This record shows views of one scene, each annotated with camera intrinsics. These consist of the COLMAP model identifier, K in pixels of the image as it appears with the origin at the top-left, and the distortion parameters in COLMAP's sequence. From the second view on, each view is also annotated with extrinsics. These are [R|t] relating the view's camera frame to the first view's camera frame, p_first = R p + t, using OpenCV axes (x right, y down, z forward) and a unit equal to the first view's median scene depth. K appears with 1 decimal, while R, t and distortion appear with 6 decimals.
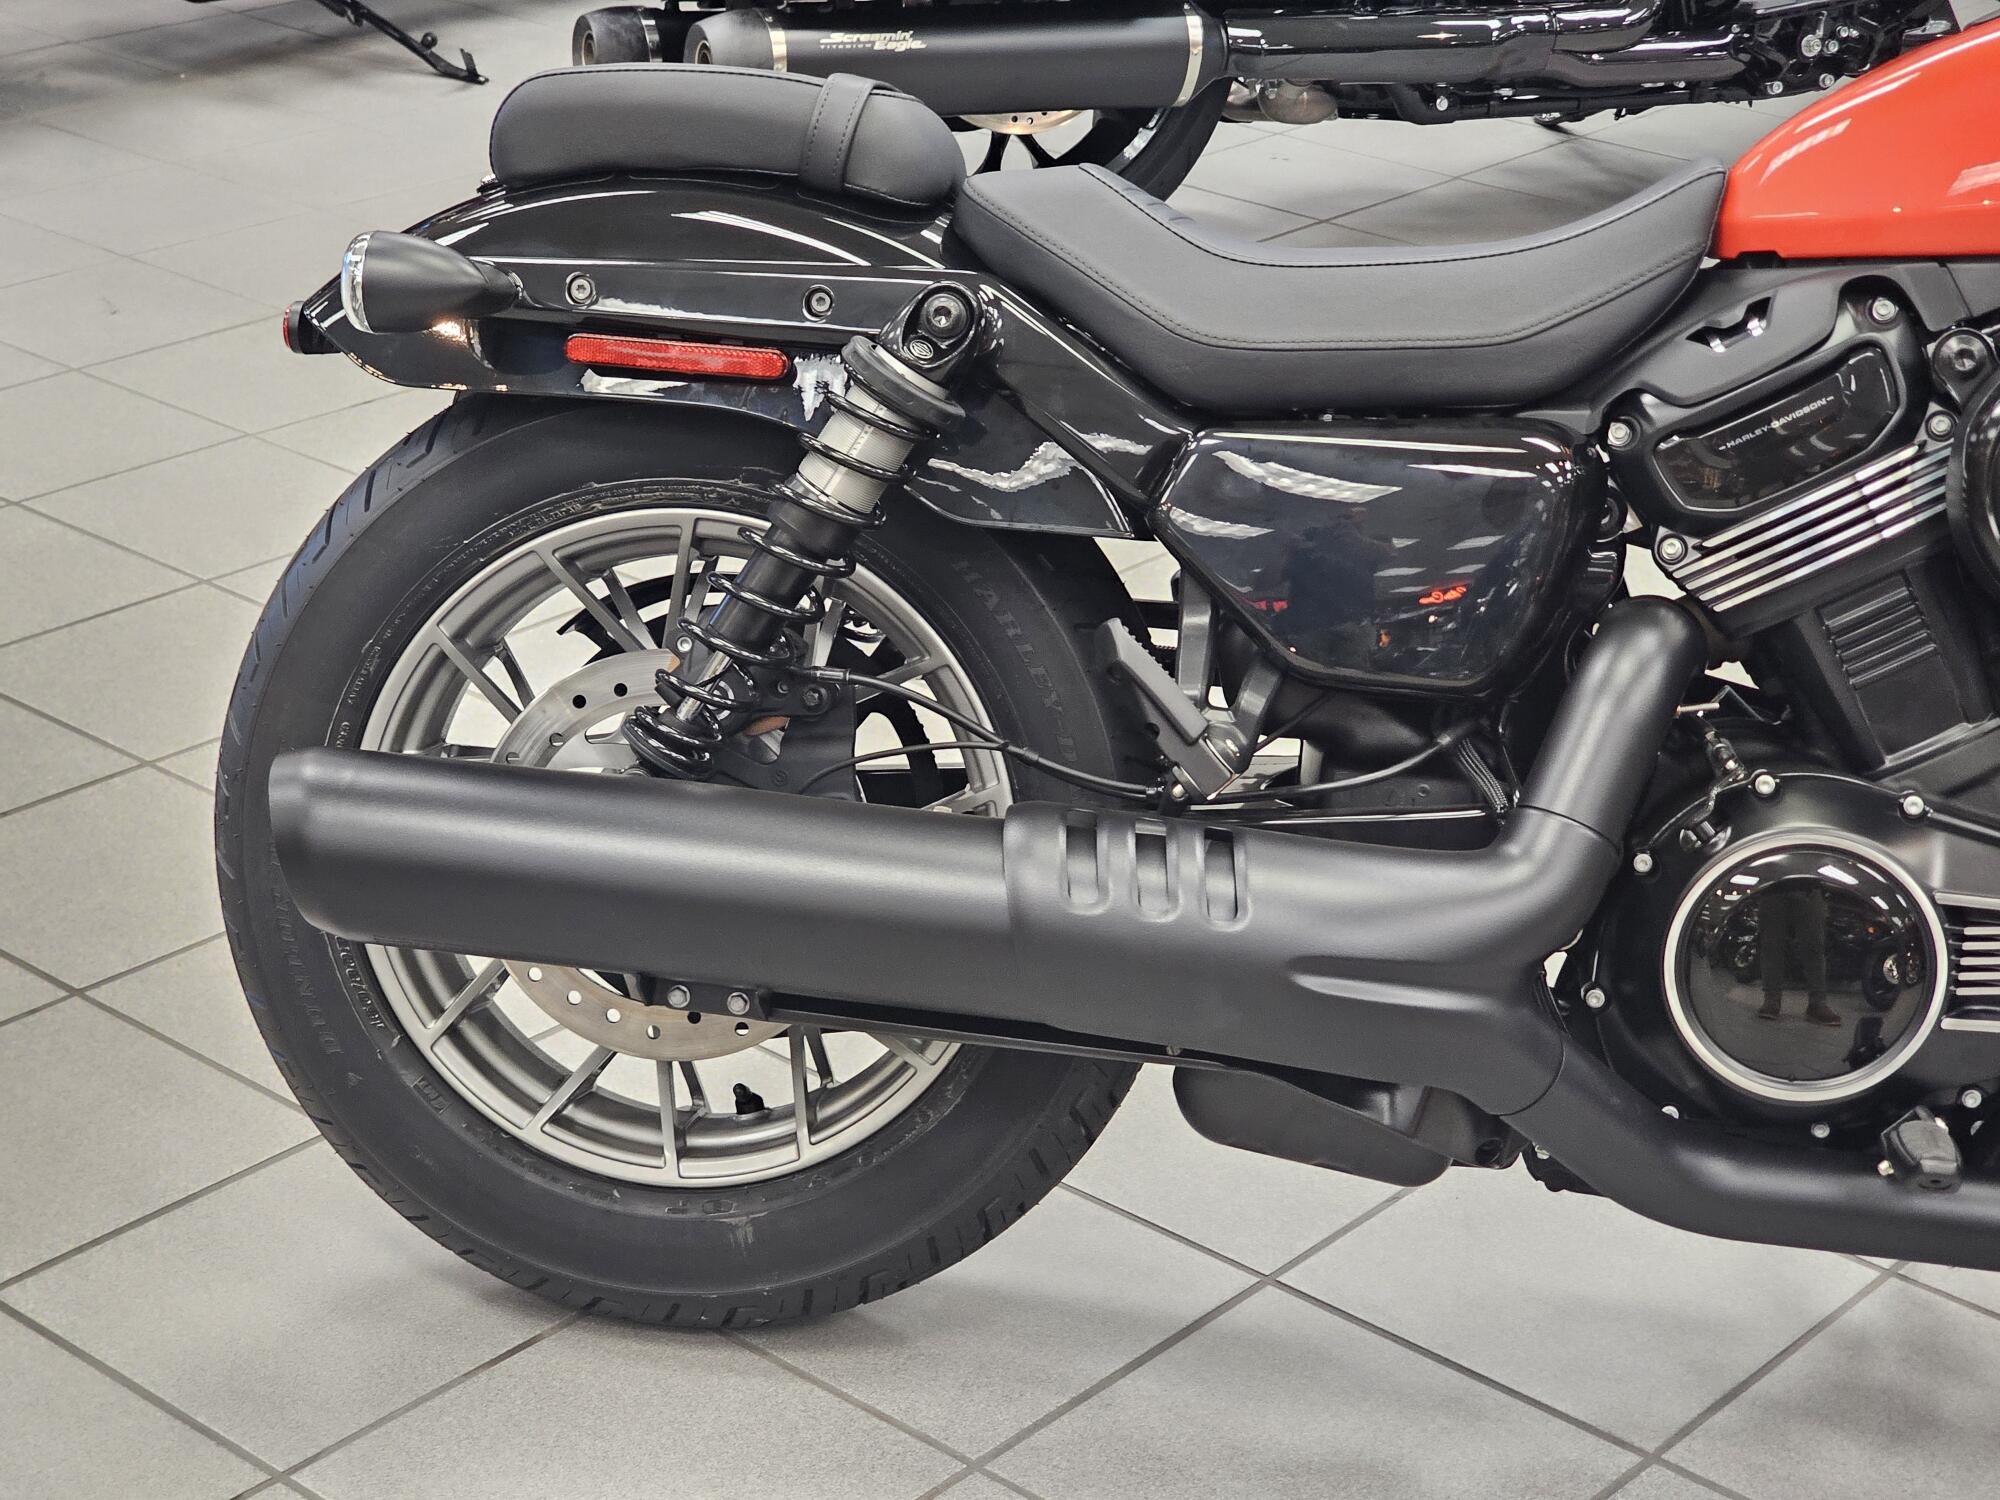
lens RADIAL K [[4028.5, 0, 1000.0], [0, 4028.5, 750.0], [0, 0, 1]] dist [0.071286, 0.121806]
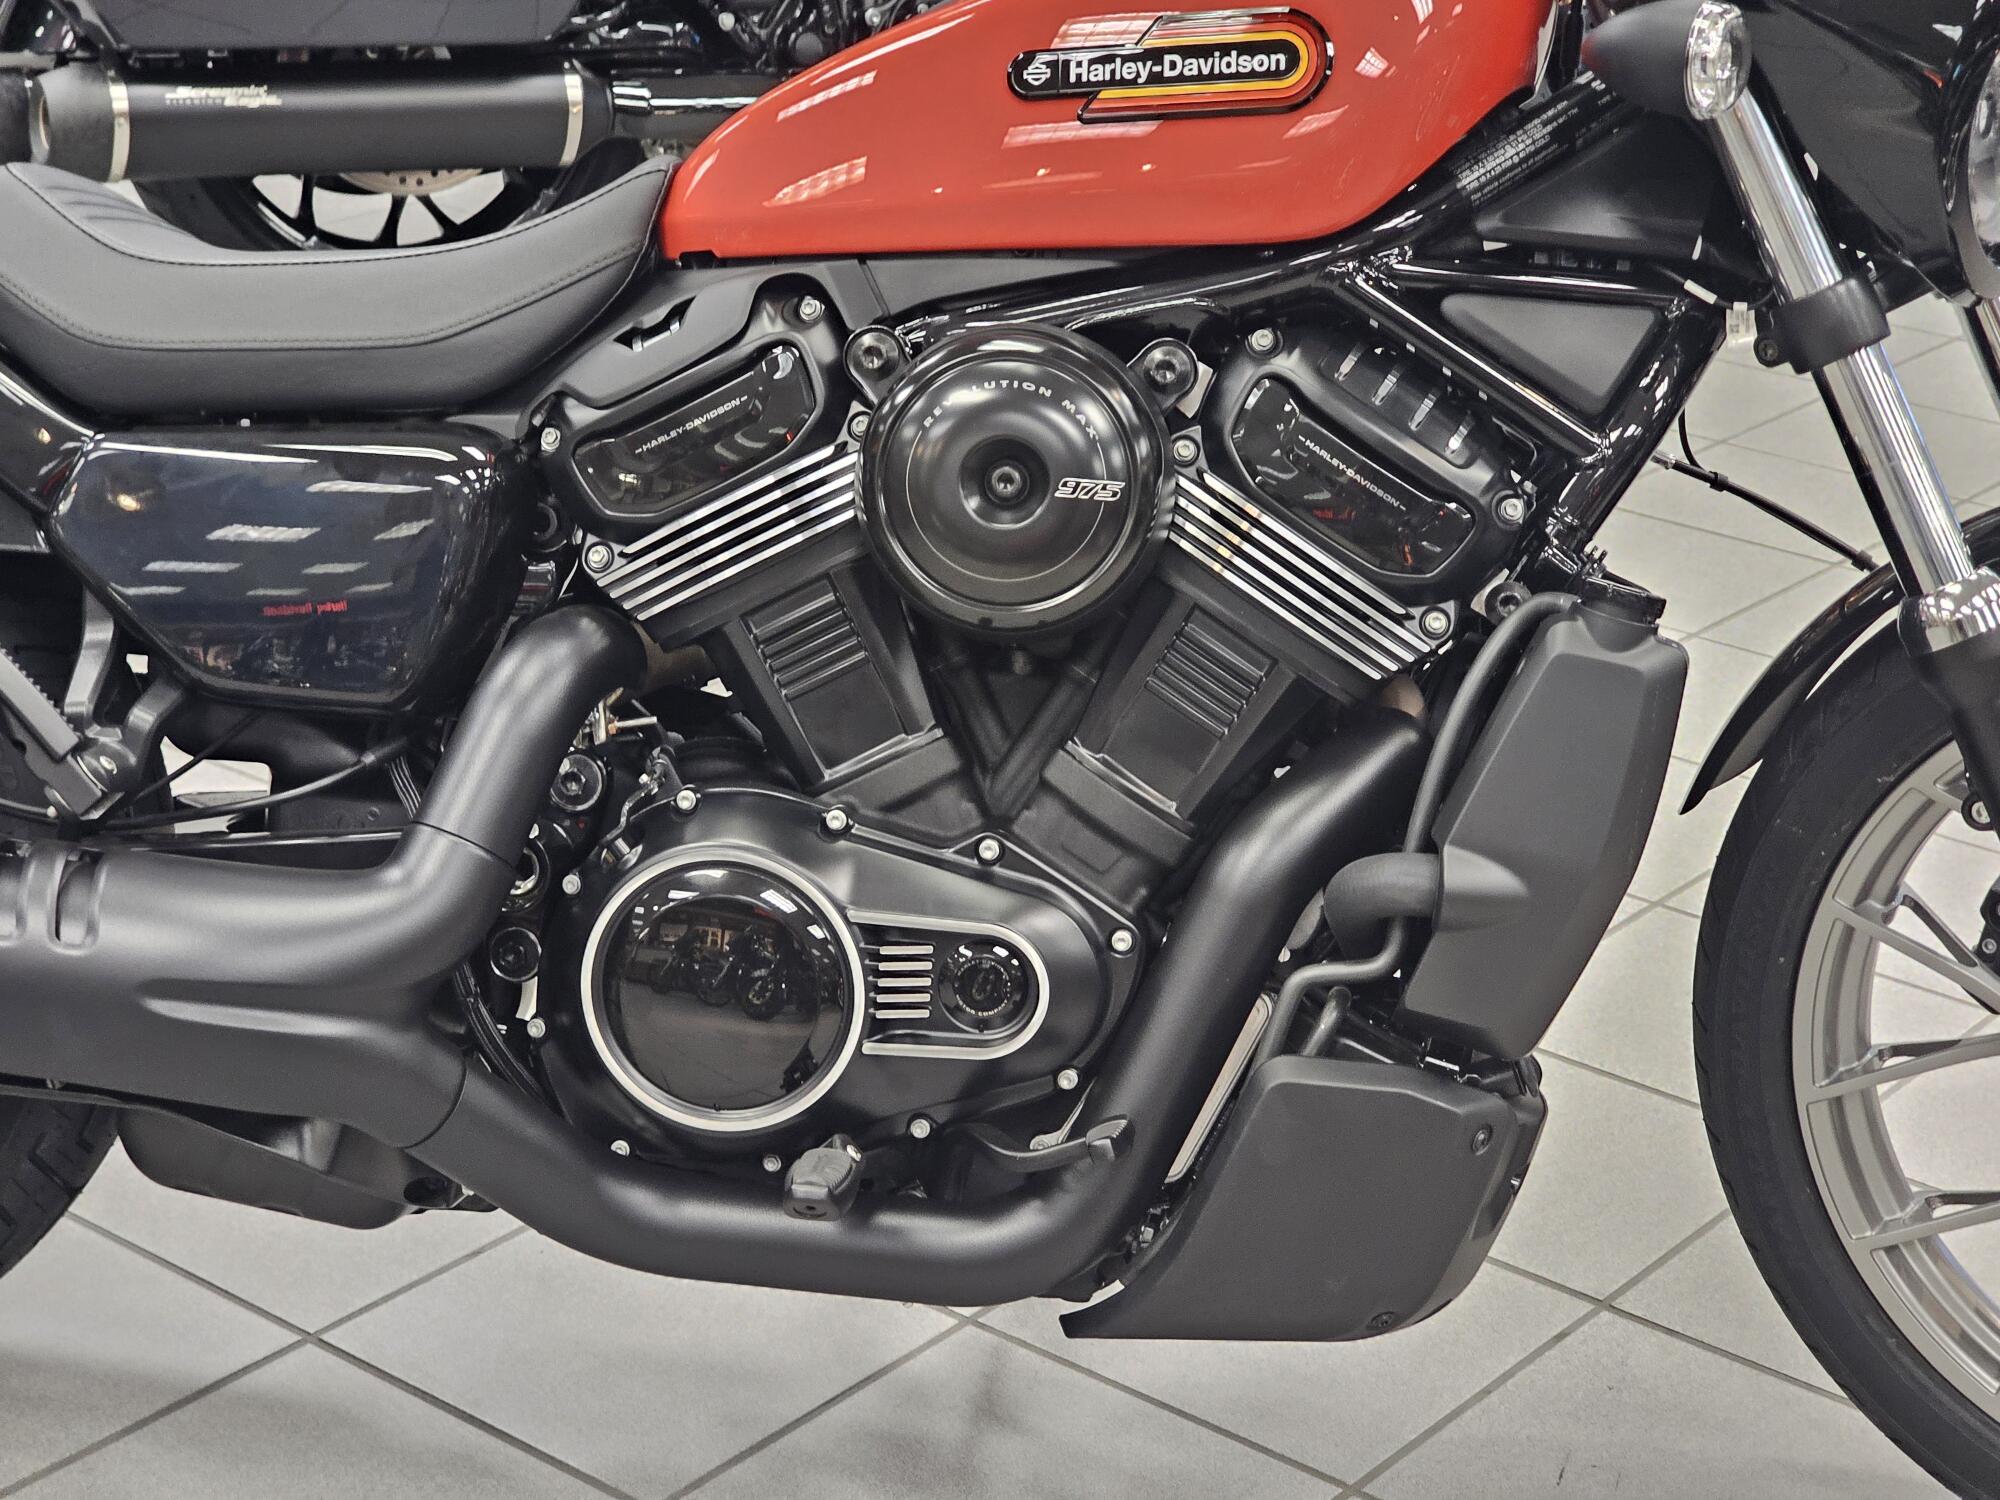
lens RADIAL K [[3941.2, 0, 1413.6], [0, 3941.2, 749.6], [0, 0, 1]] dist [-0.028616, 0.297424]
pose [[0.999321, -0.006696, 0.036233, 0.326404], [0.008177, 0.999130, -0.040884, 0.035949], [-0.035927, 0.041152, 0.998507, 0.058551]]
